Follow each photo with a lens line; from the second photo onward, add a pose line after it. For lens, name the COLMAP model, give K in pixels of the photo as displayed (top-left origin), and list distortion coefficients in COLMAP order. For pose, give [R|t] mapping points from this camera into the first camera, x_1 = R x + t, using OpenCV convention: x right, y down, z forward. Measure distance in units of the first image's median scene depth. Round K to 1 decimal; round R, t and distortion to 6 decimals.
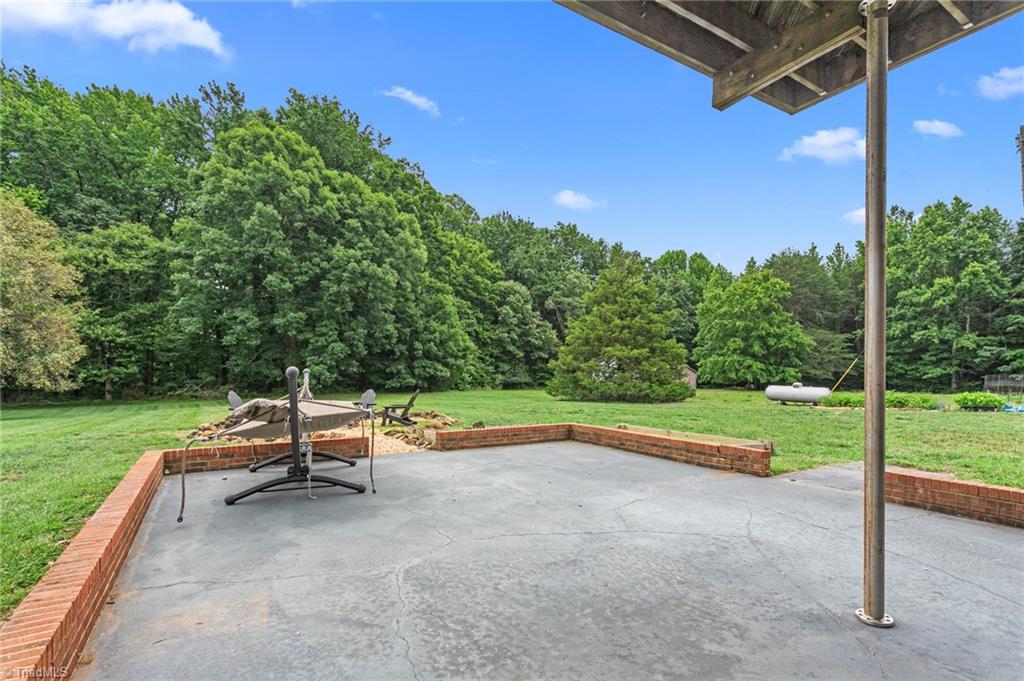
lens RADIAL K [[494.3, 0, 509.7], [0, 494.3, 364.9], [0, 0, 1]] dist [0.008339, -0.000320]
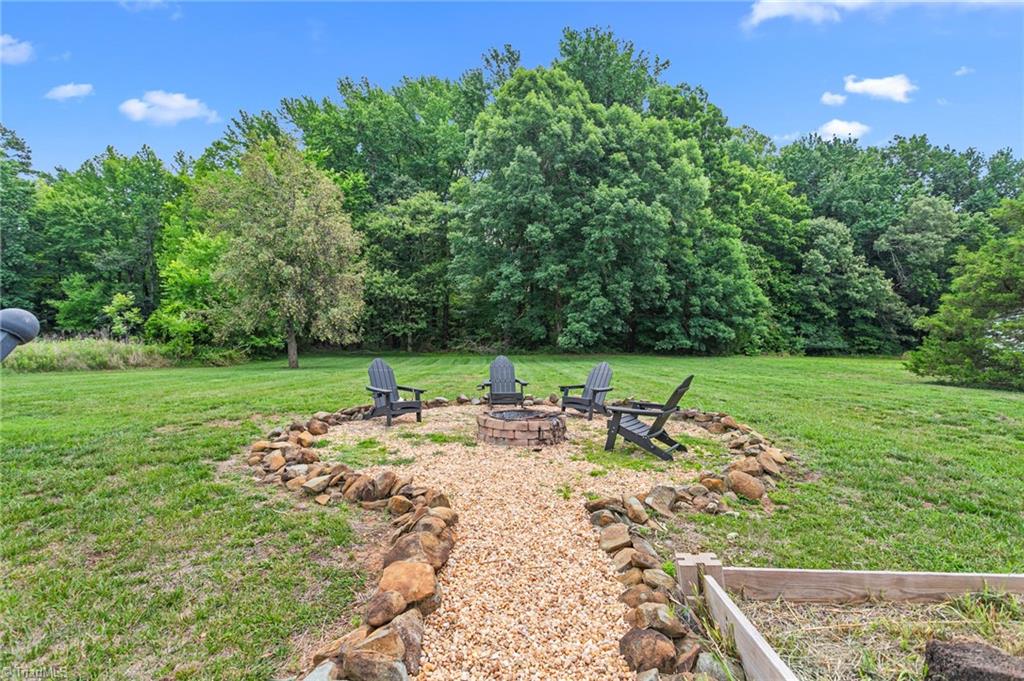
lens RADIAL K [[494.3, 0, 516.5], [0, 494.3, 335.1], [0, 0, 1]] dist [0.008339, -0.000320]
pose [[0.863092, 0.022107, -0.504563, -0.027090], [-0.011105, 0.999631, 0.024802, 0.002000], [0.504925, -0.015803, 0.863019, 0.150239]]
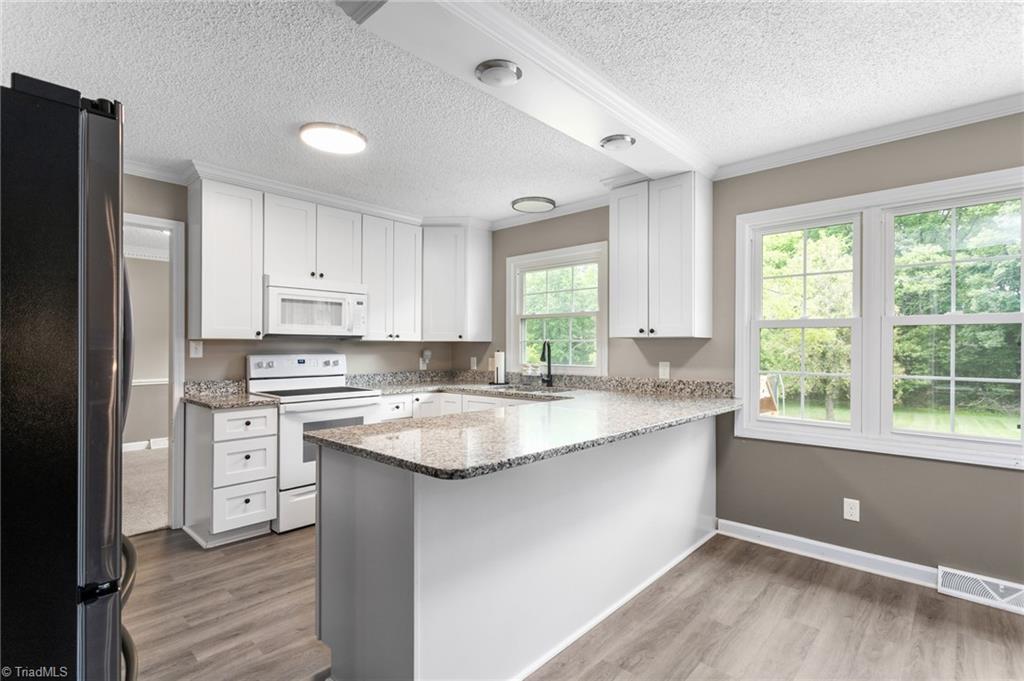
lens RADIAL K [[494.3, 0, 524.6], [0, 494.3, 347.5], [0, 0, 1]] dist [0.008339, -0.000320]
pose [[0.289407, -0.014277, -0.957100, 0.027183], [-0.002479, 0.999874, -0.015665, -0.041145], [0.957203, 0.006906, 0.289336, -0.144270]]
